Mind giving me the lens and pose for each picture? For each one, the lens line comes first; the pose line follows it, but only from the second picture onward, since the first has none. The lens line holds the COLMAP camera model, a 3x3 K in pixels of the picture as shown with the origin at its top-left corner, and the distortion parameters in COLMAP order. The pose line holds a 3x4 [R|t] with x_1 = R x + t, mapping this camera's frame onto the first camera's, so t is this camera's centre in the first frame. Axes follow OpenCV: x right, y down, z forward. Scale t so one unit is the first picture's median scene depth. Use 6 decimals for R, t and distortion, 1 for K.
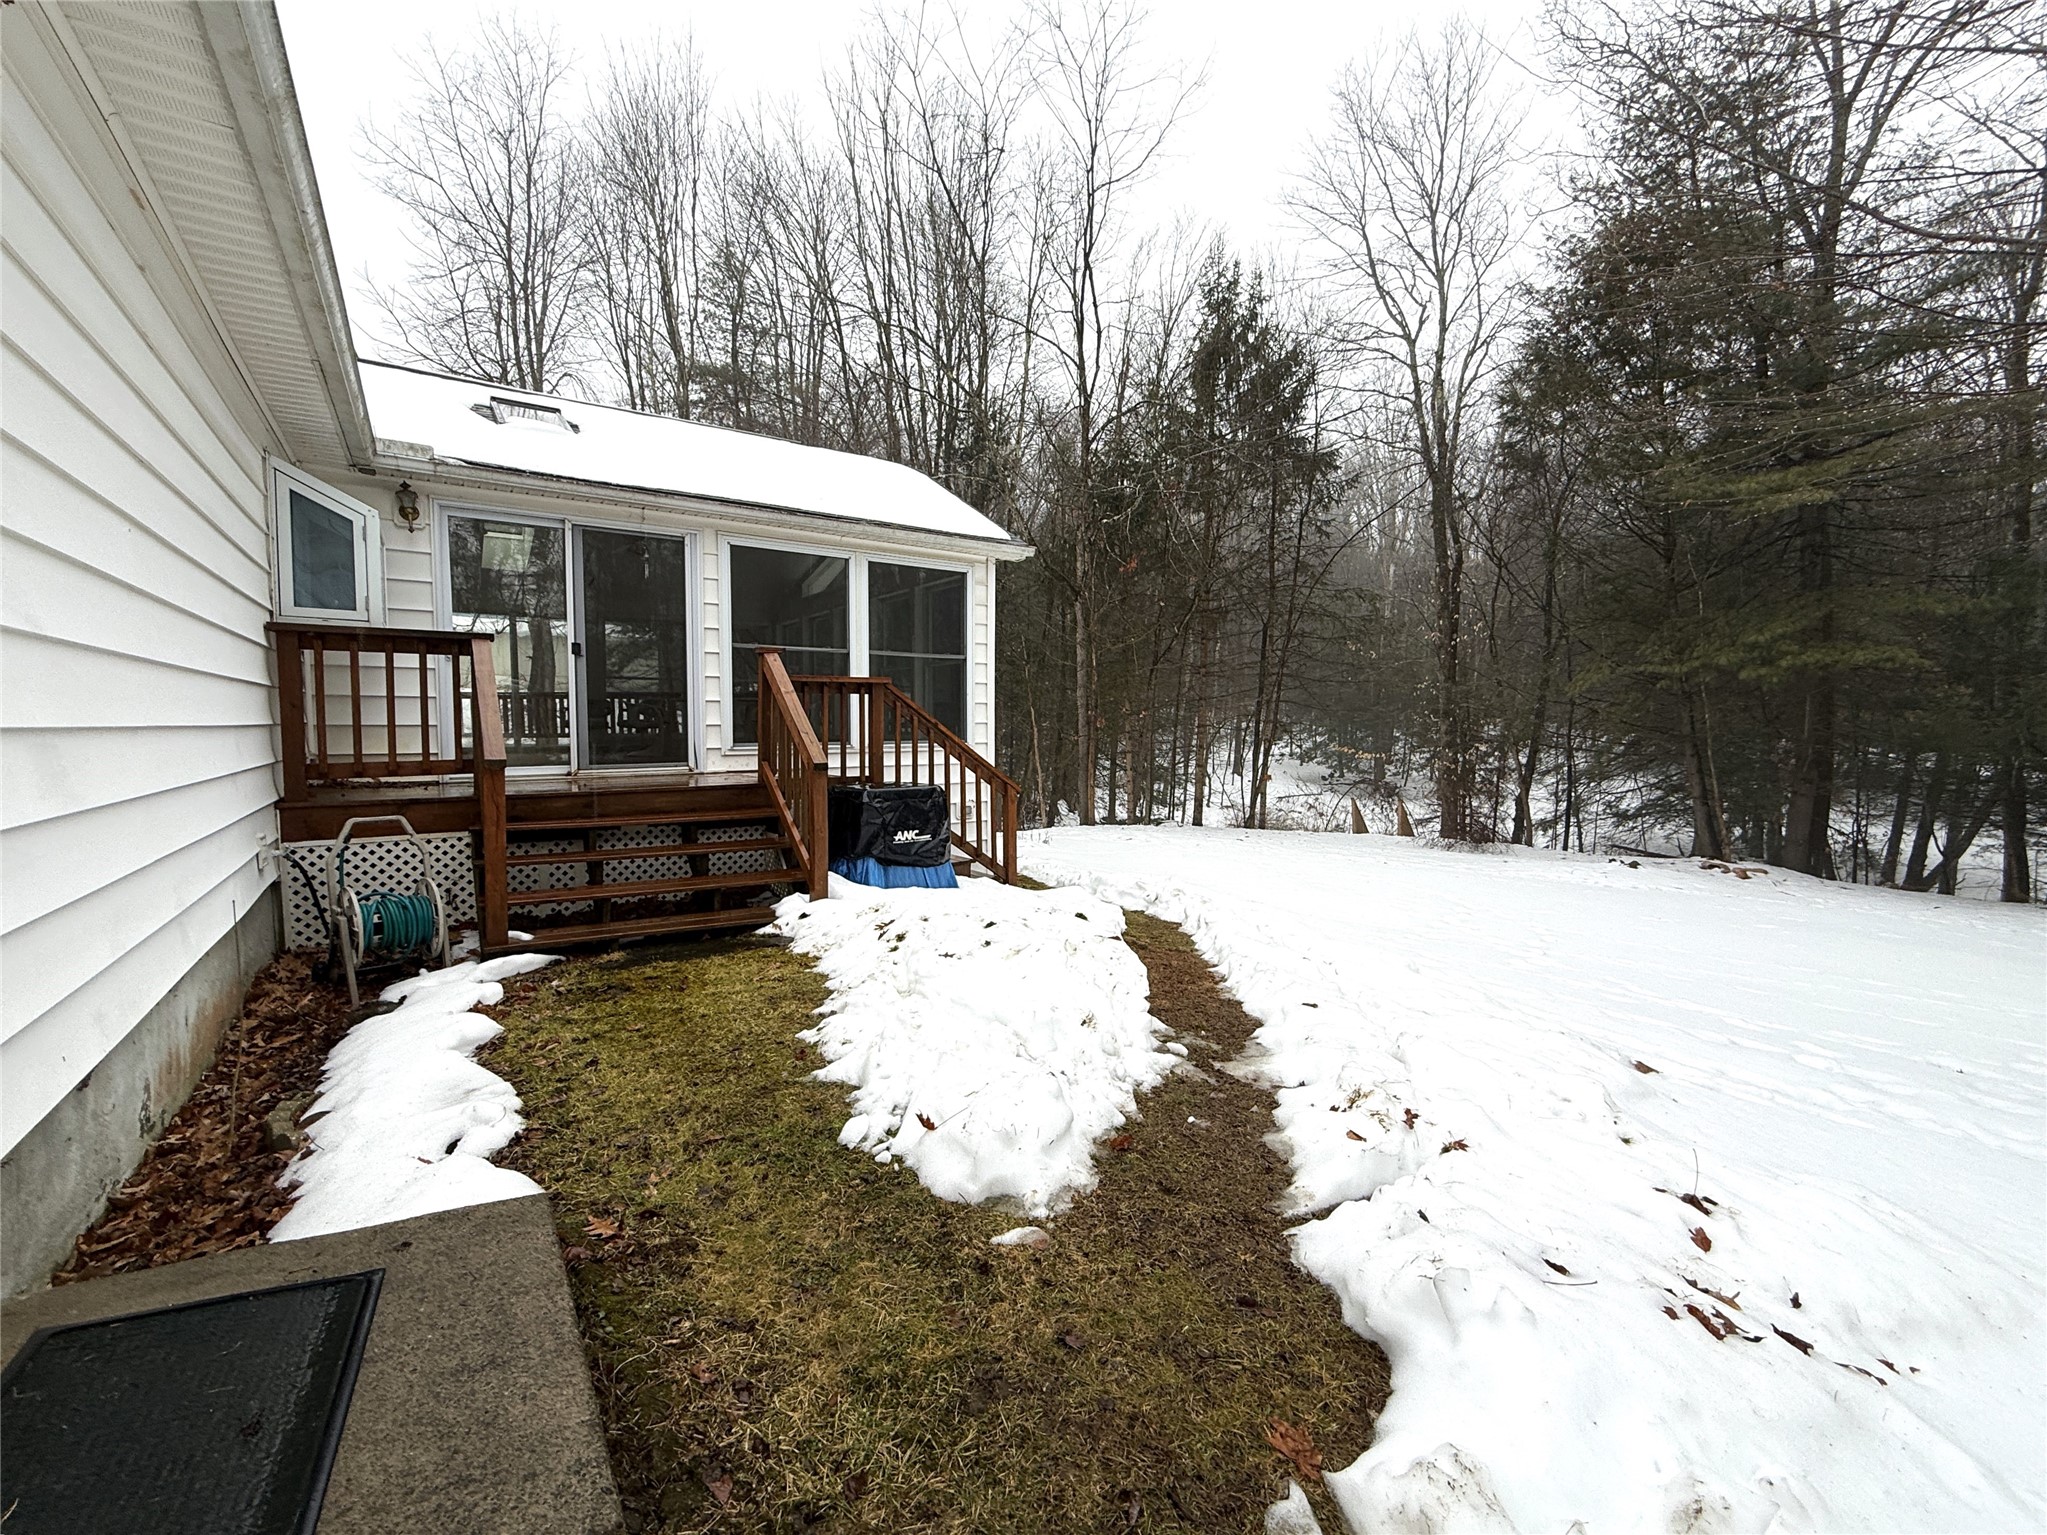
lens RADIAL K [[817.9, 0, 1009.8], [0, 817.9, 763.3], [0, 0, 1]] dist [0.001948, 0.000158]
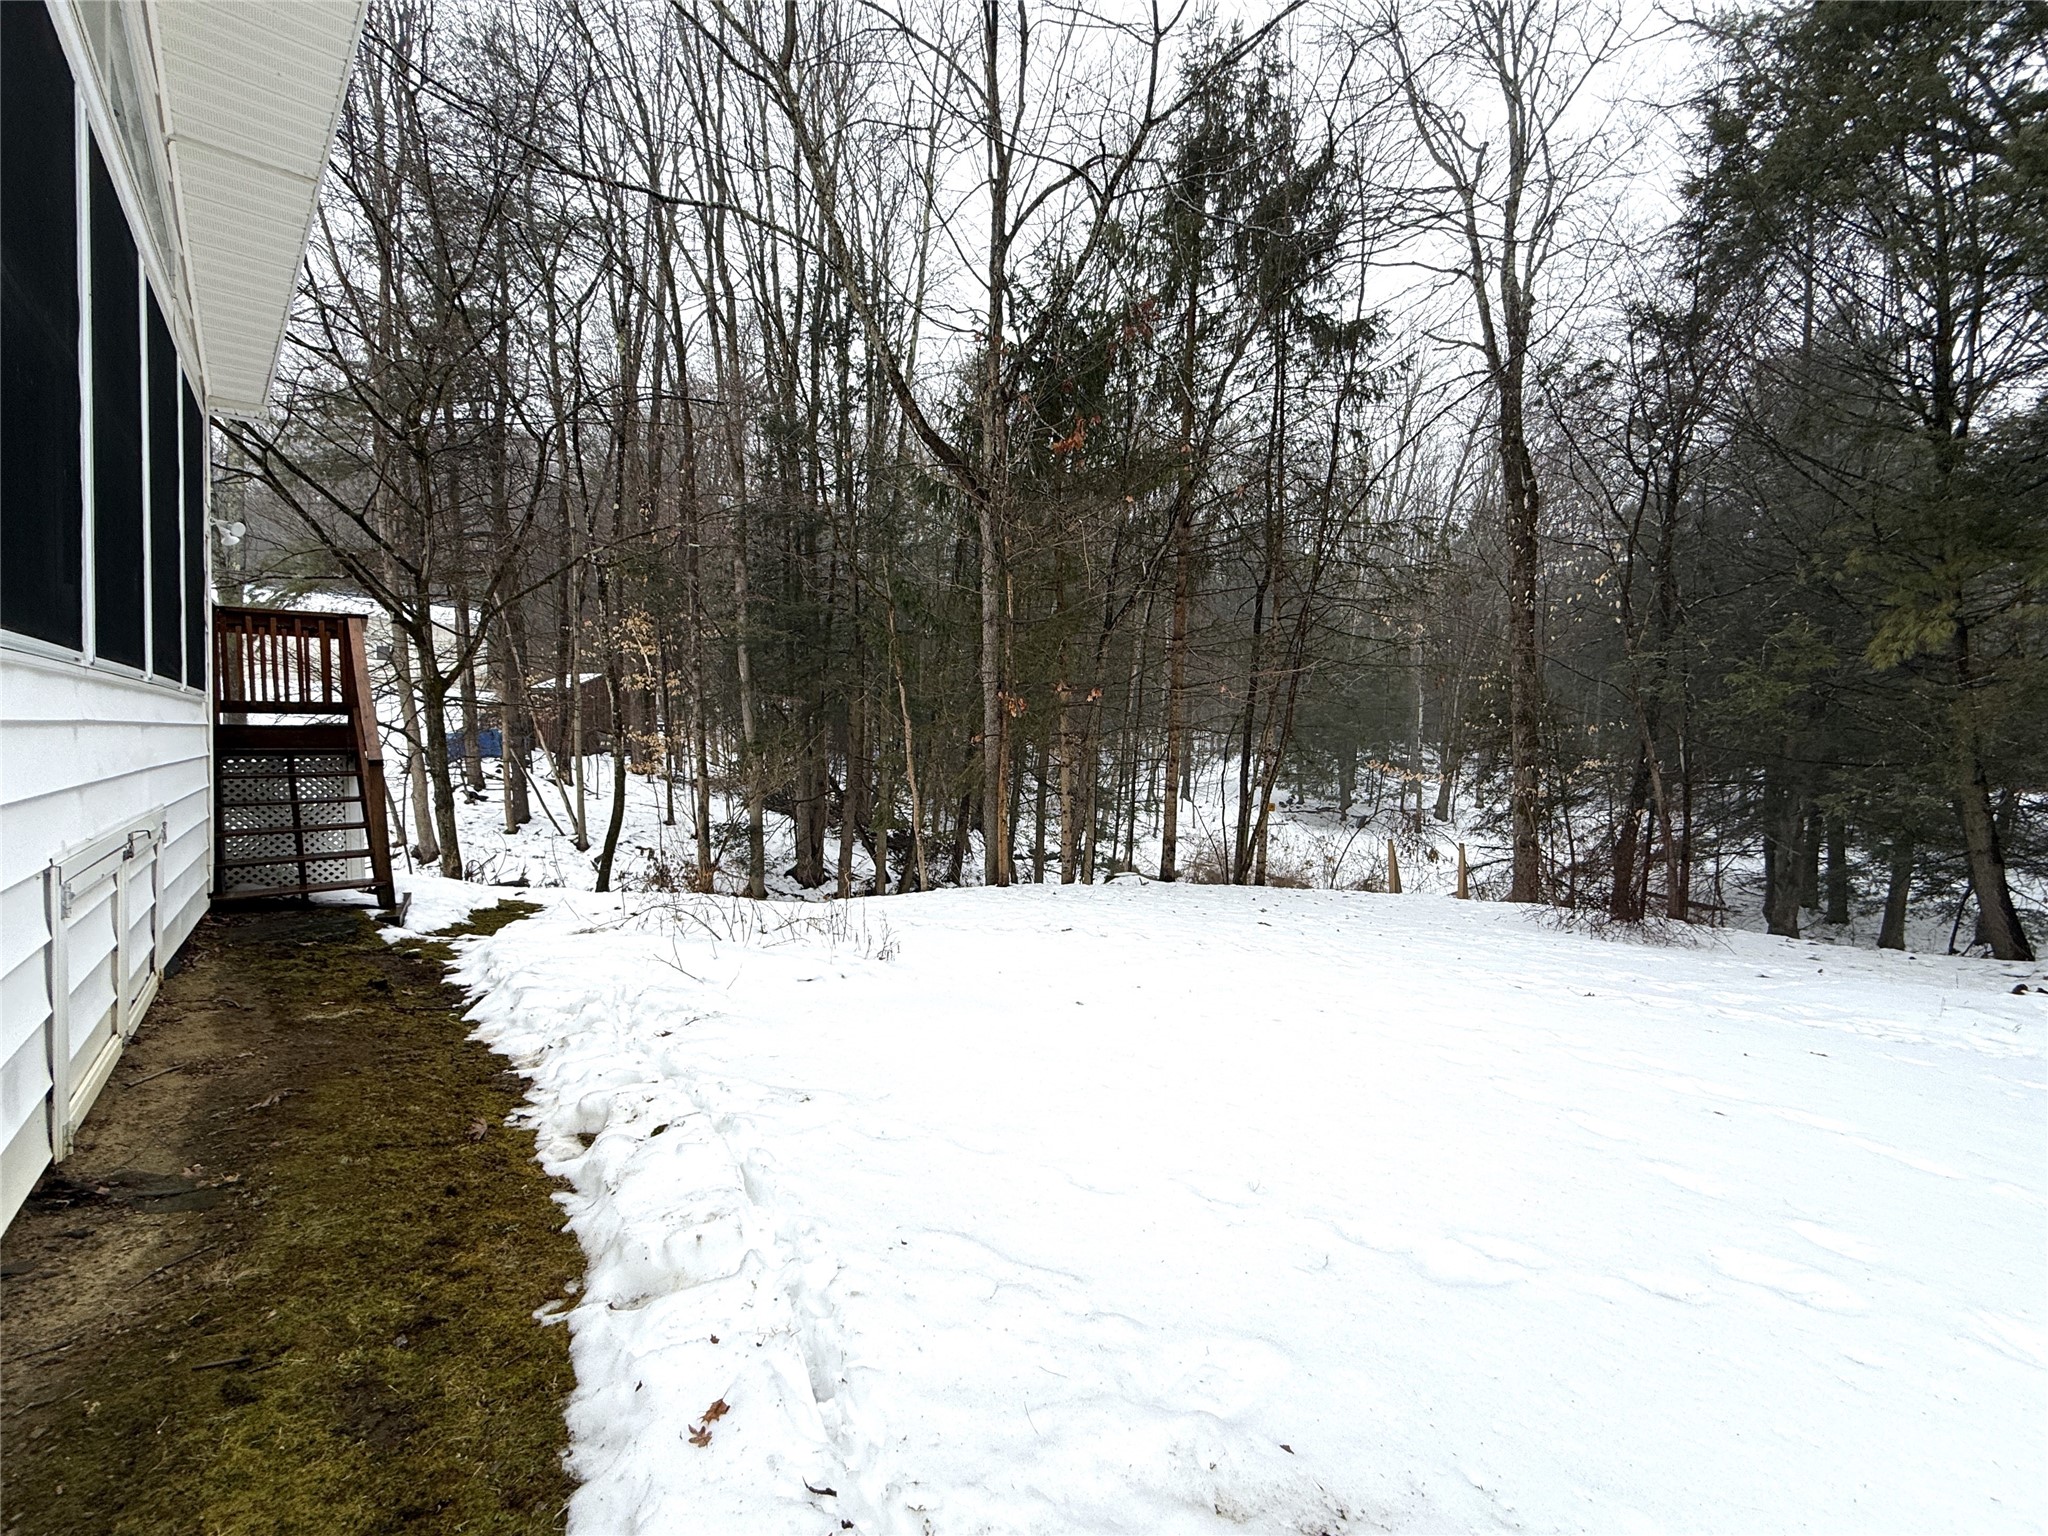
lens RADIAL K [[818.3, 0, 1025.9], [0, 818.3, 762.5], [0, 0, 1]] dist [0.001948, 0.000158]
pose [[0.994808, 0.015781, 0.100534, 0.048327], [-0.013156, 0.999556, -0.026724, 0.000650], [-0.100911, 0.025262, 0.994575, 0.351331]]
